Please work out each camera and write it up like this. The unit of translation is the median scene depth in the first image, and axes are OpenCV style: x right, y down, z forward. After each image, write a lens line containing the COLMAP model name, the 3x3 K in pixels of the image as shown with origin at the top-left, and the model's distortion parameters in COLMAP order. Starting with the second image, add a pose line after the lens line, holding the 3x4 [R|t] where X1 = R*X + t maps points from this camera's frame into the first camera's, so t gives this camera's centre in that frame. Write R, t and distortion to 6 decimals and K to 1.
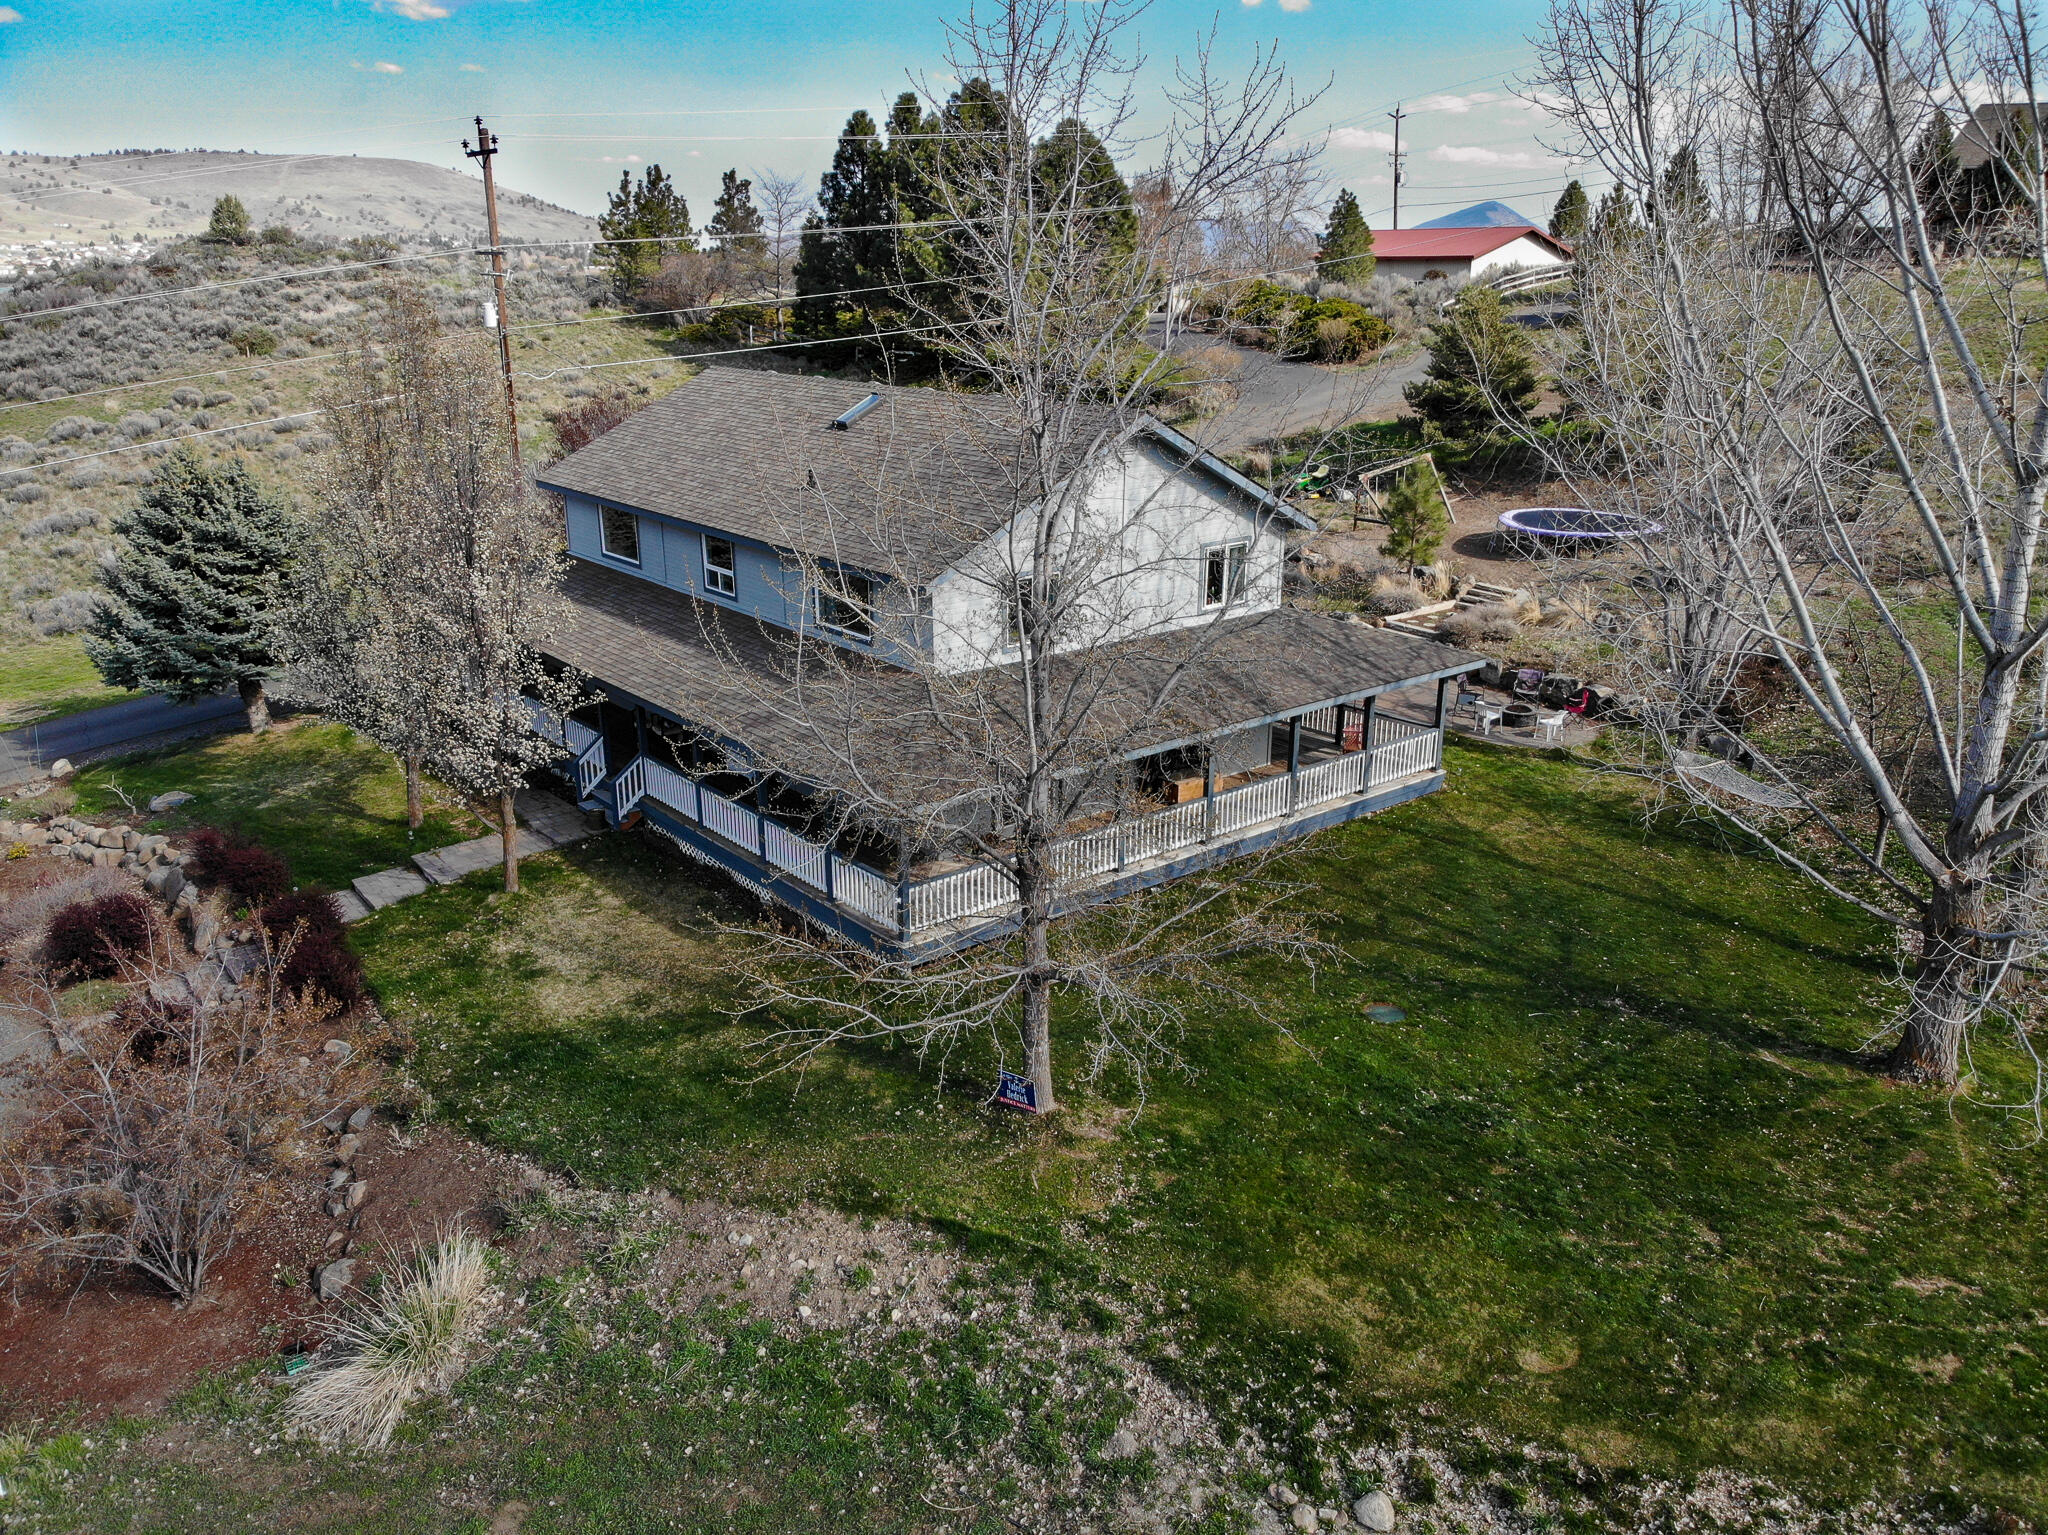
lens RADIAL K [[1485.3, 0, 1009.7], [0, 1485.3, 767.5], [0, 0, 1]] dist [0.088090, -0.192943]
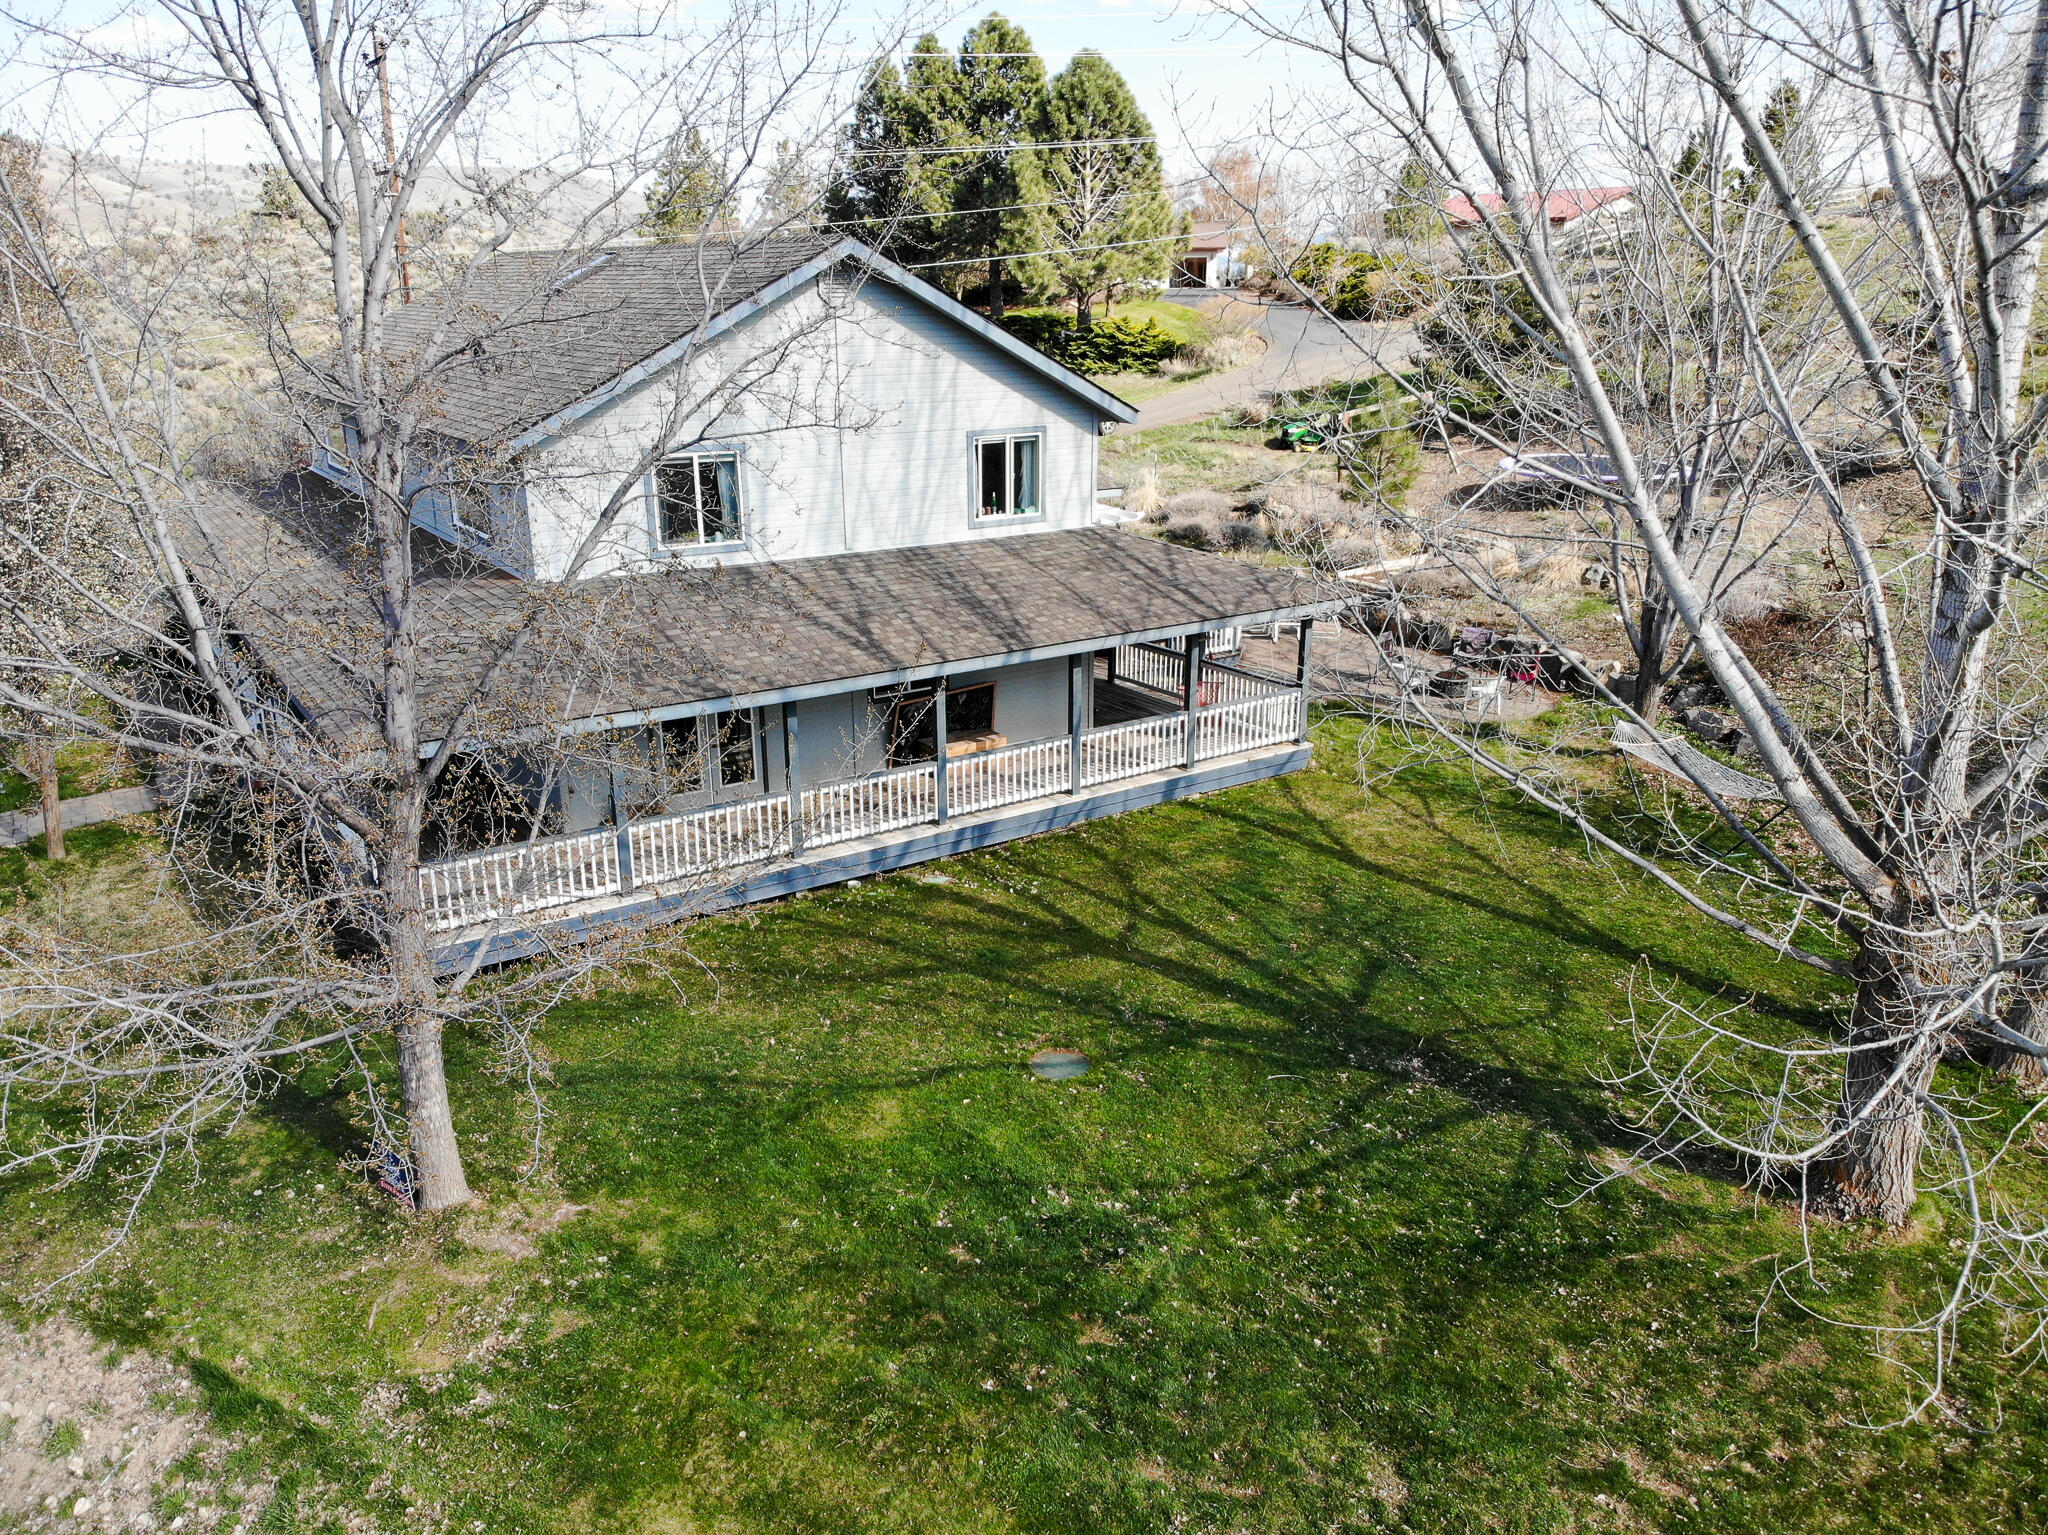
lens RADIAL K [[1485.3, 0, 1009.7], [0, 1485.3, 767.5], [0, 0, 1]] dist [0.088090, -0.192943]
pose [[0.995977, 0.025502, -0.085908, 0.235169], [-0.026025, 0.999649, -0.004972, 0.026010], [0.085751, 0.007187, 0.996291, 0.262313]]
